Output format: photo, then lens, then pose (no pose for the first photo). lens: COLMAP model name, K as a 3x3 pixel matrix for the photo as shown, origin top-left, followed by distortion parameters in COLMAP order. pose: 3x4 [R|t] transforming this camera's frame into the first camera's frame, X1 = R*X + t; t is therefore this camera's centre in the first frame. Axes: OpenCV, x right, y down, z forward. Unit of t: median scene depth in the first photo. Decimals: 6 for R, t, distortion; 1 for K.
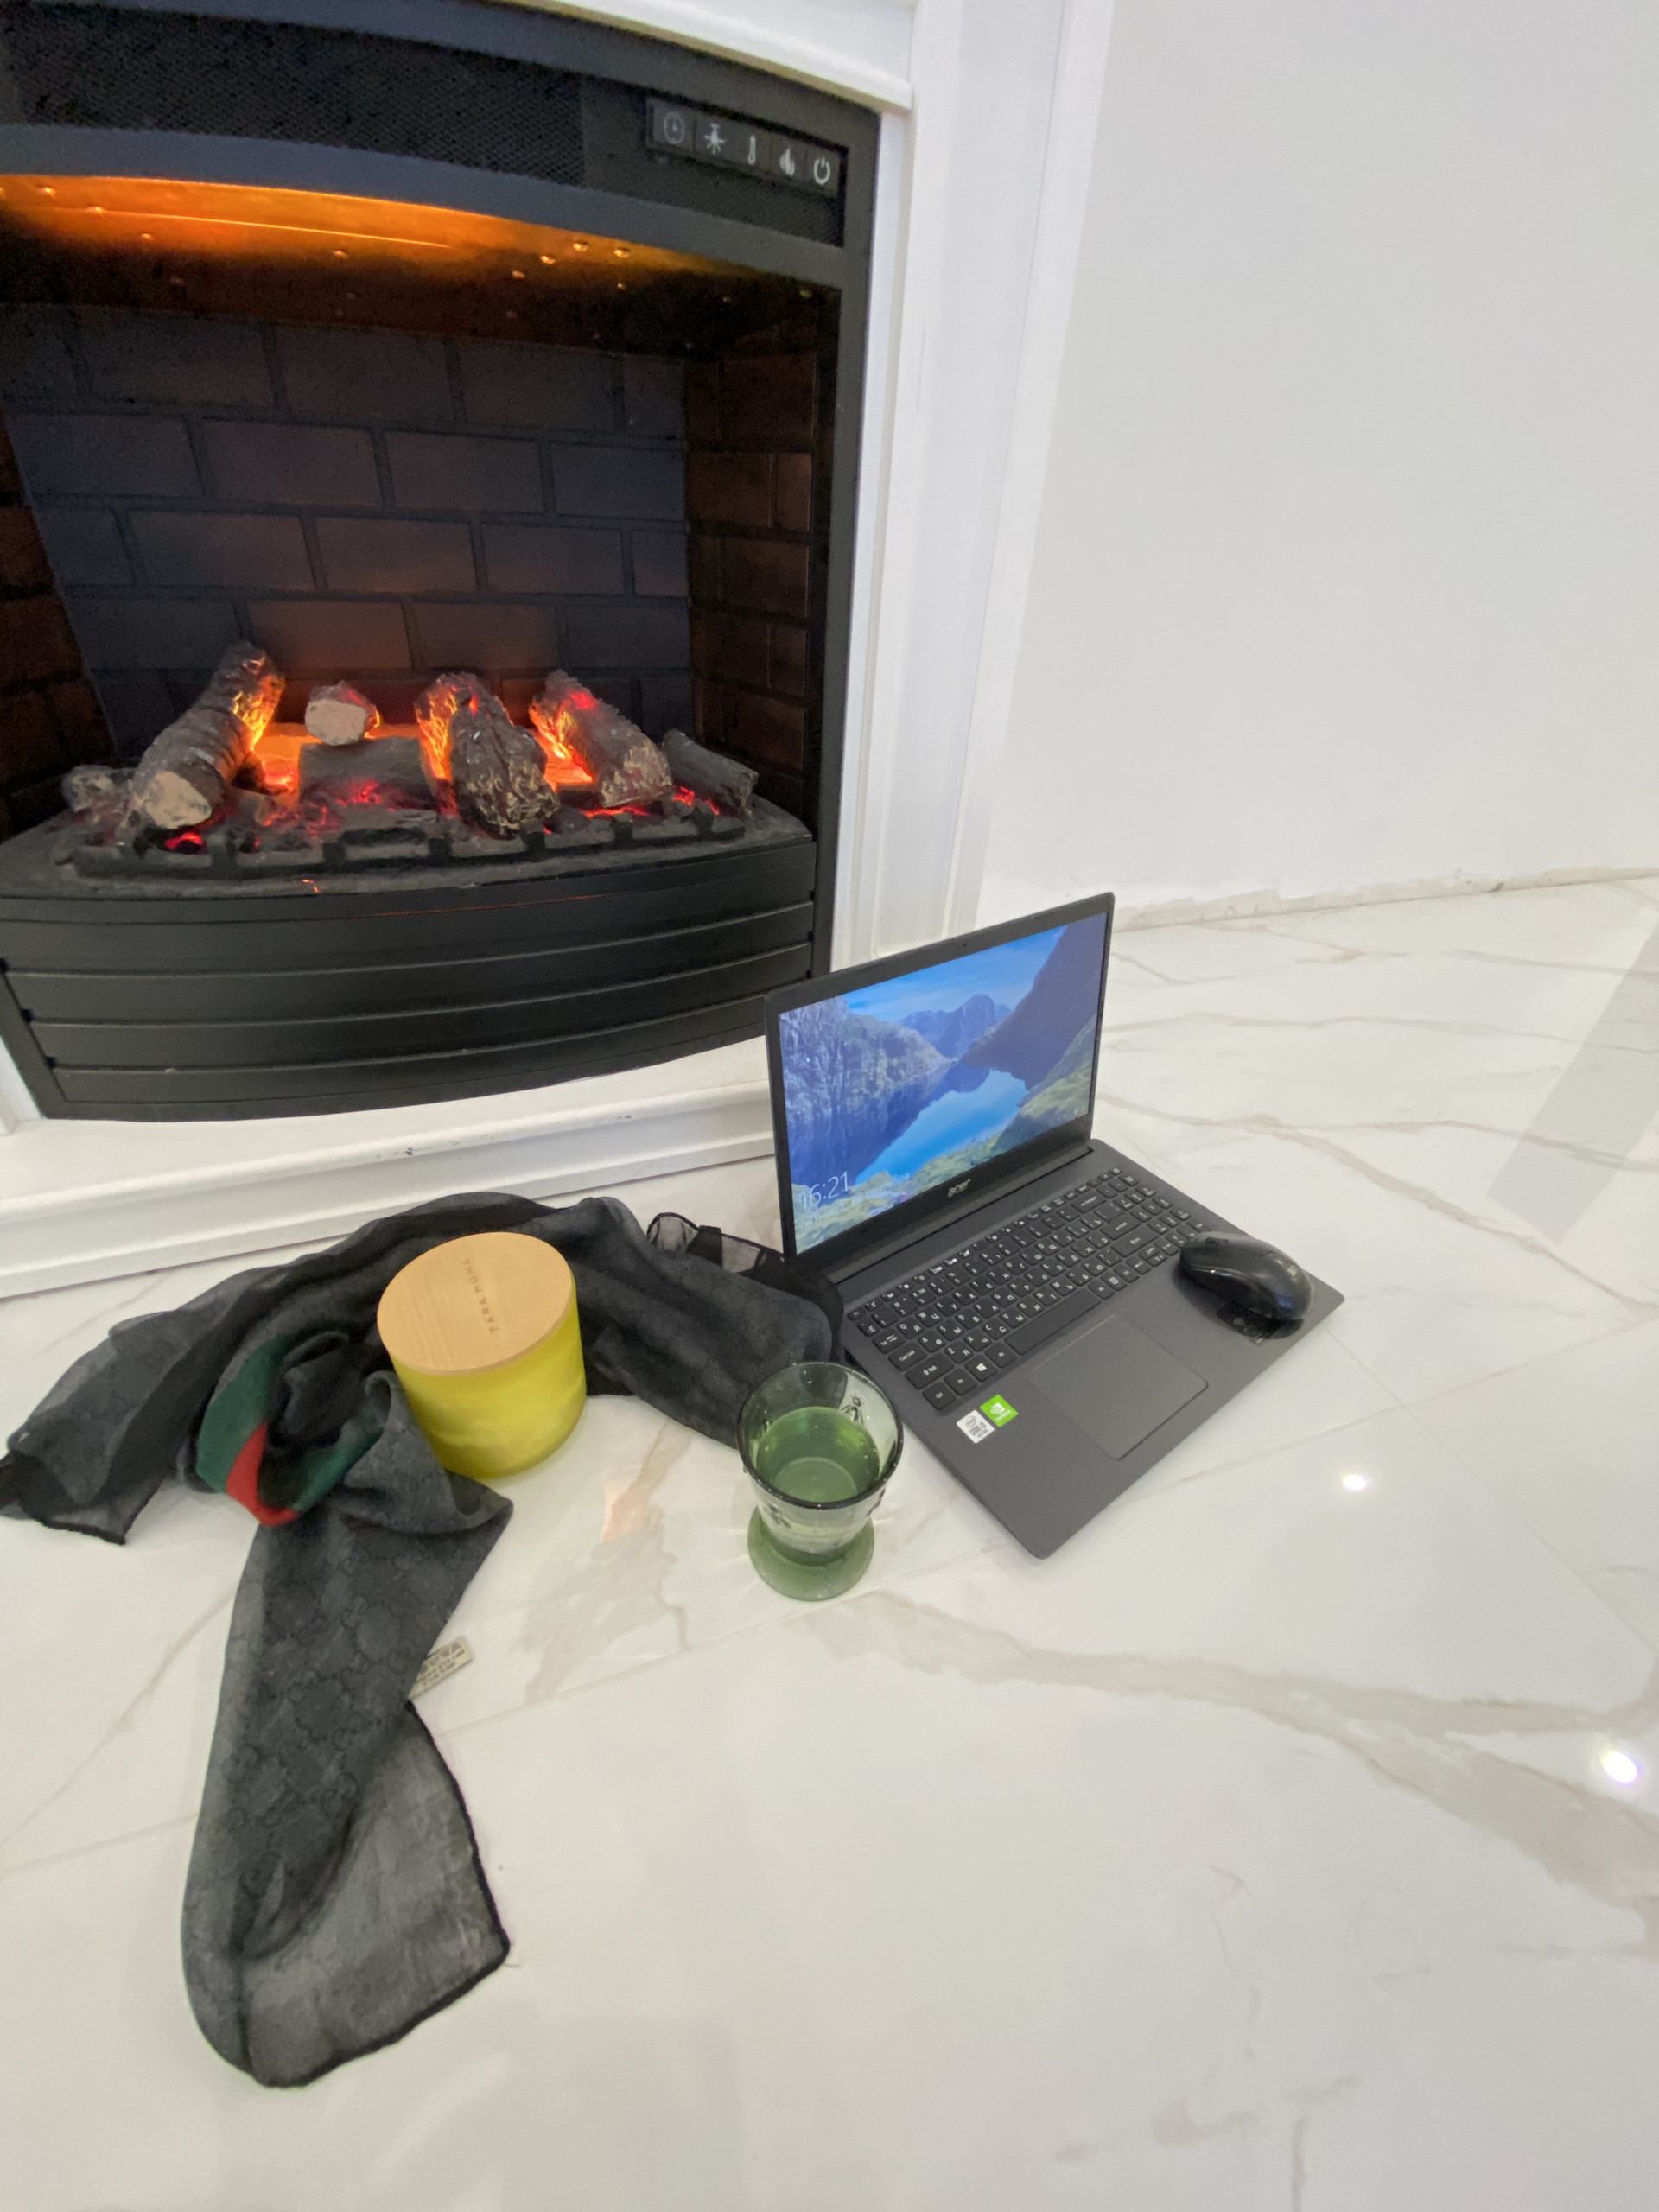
lens RADIAL K [[890.7, 0, 829.5], [0, 890.7, 1106.0], [0, 0, 1]] dist [0.010137, -0.016145]
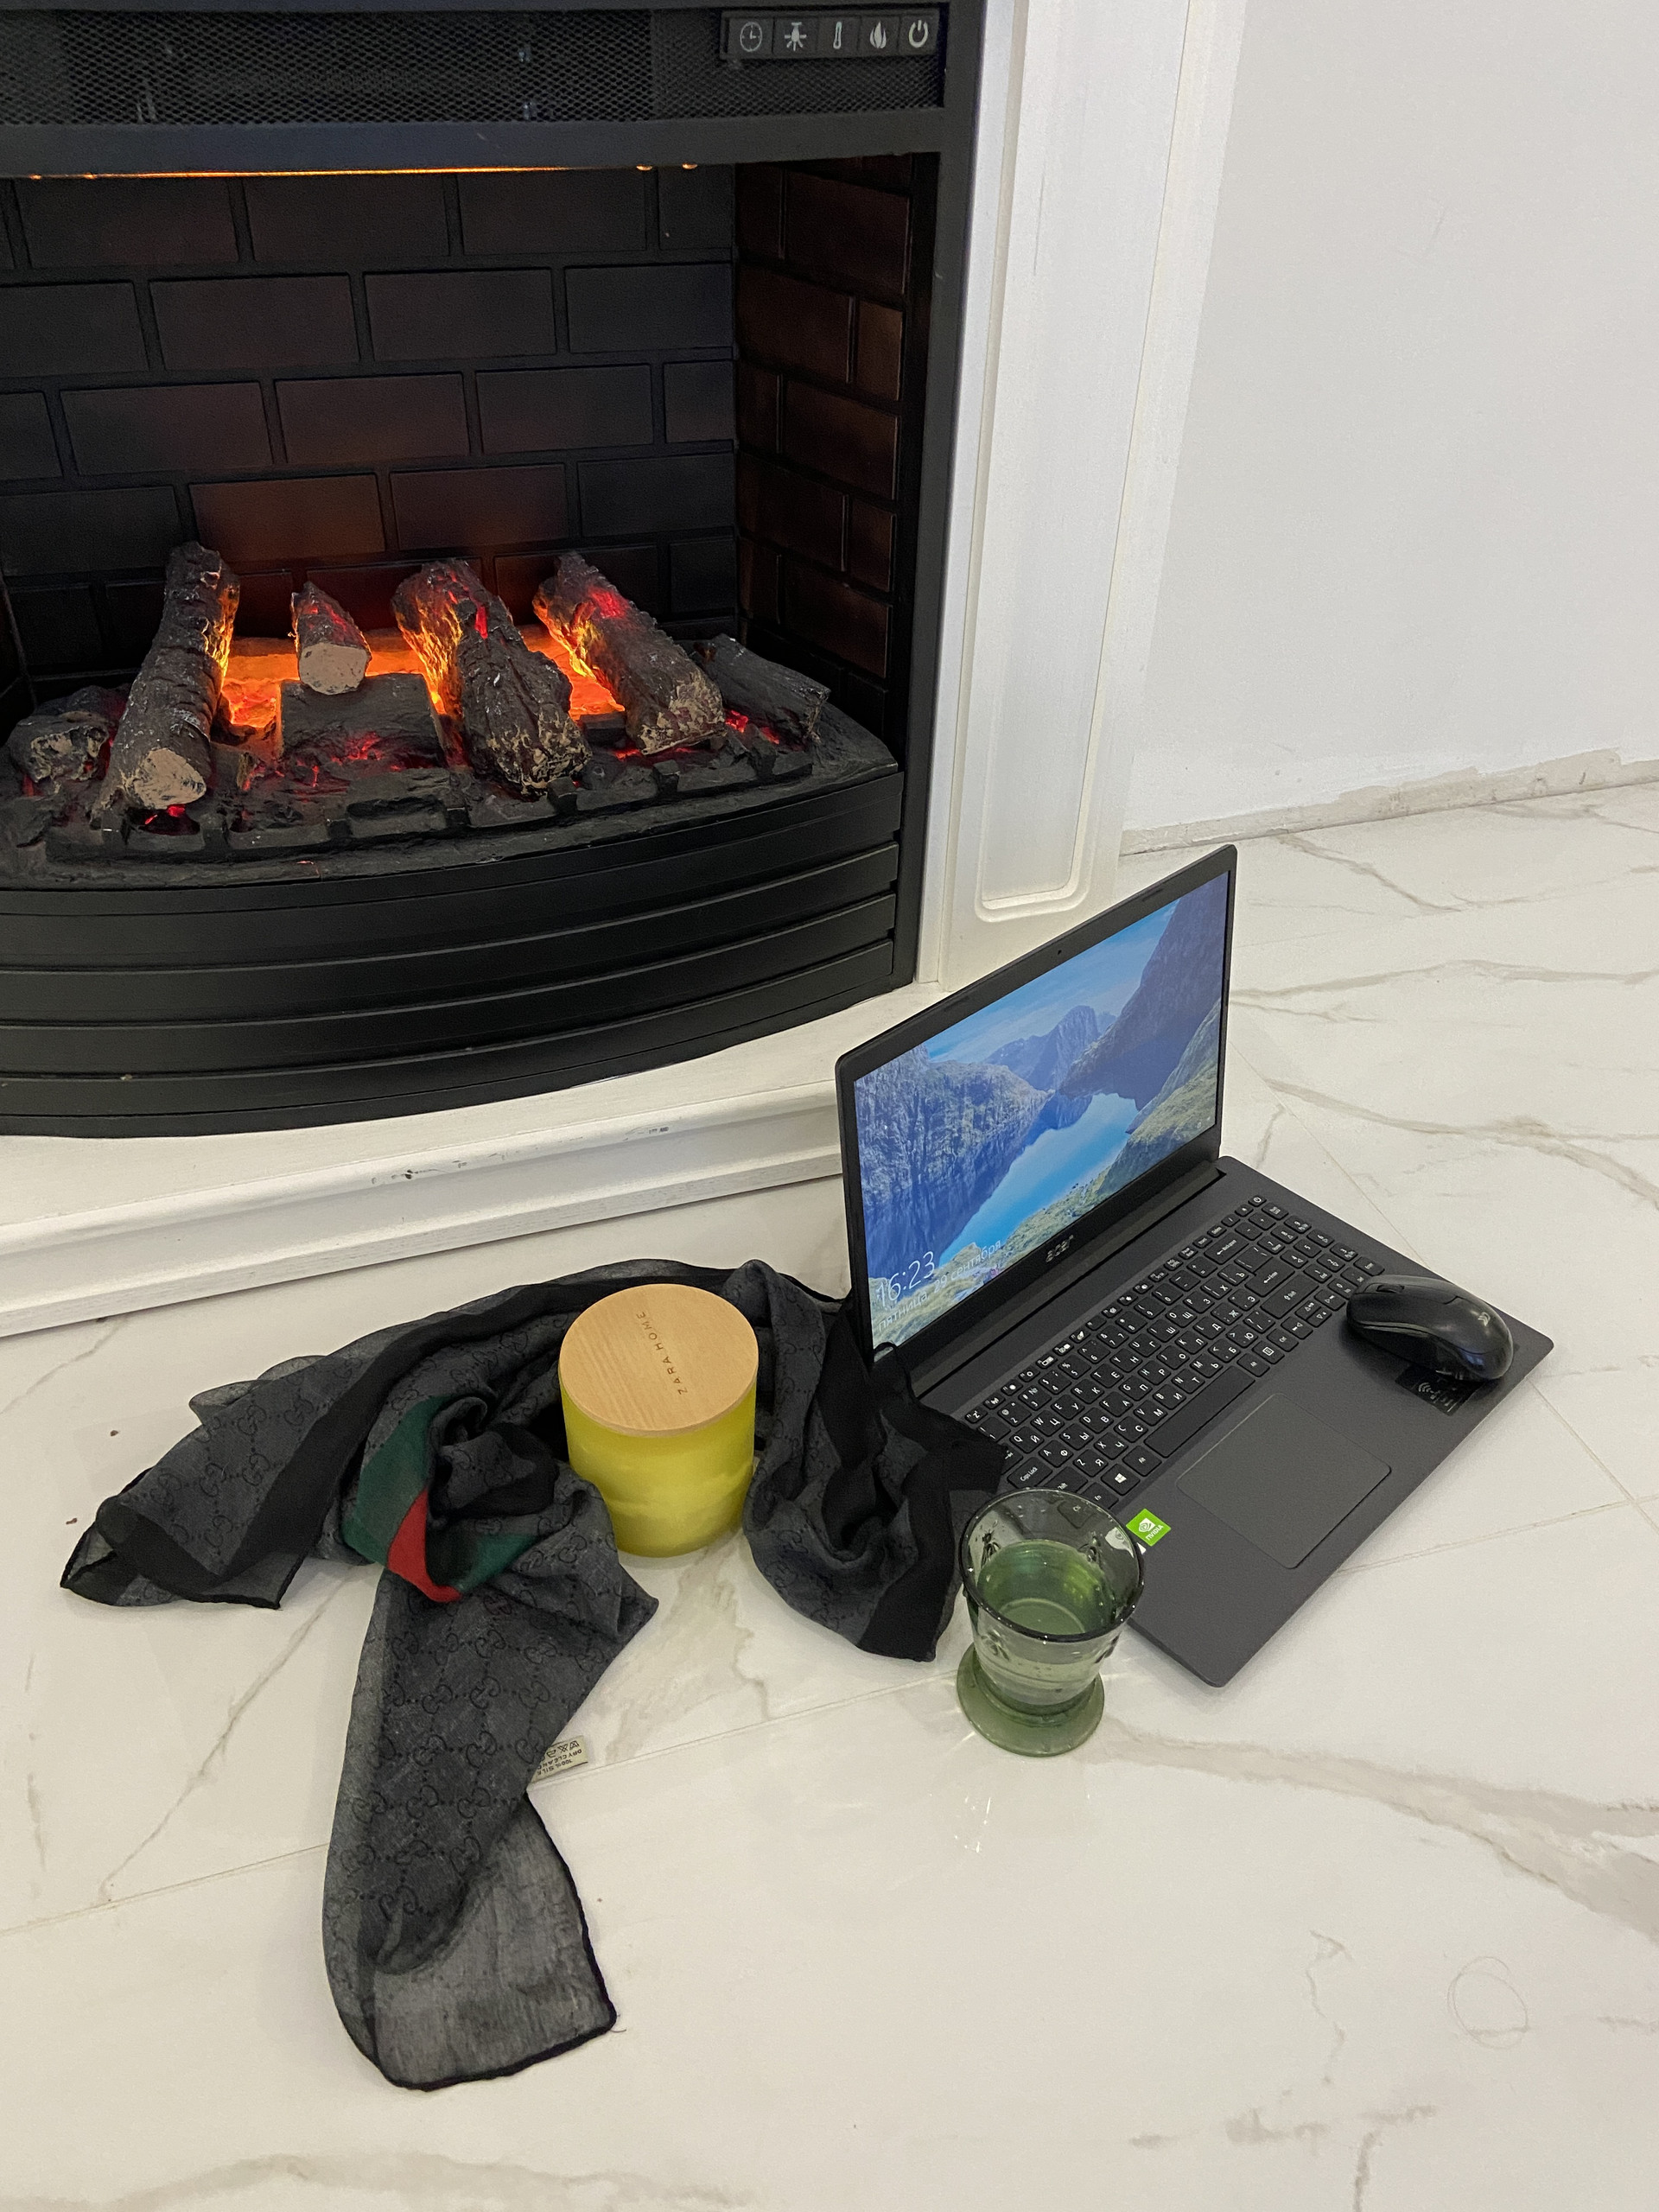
lens RADIAL K [[1670.3, 0, 829.5], [0, 1670.3, 1106.0], [0, 0, 1]] dist [0.072421, -0.002109]
pose [[0.998775, 0.003626, -0.049344, -0.007597], [-0.001297, 0.998887, 0.047159, -0.090667], [0.049461, -0.047037, 0.997668, -0.549772]]
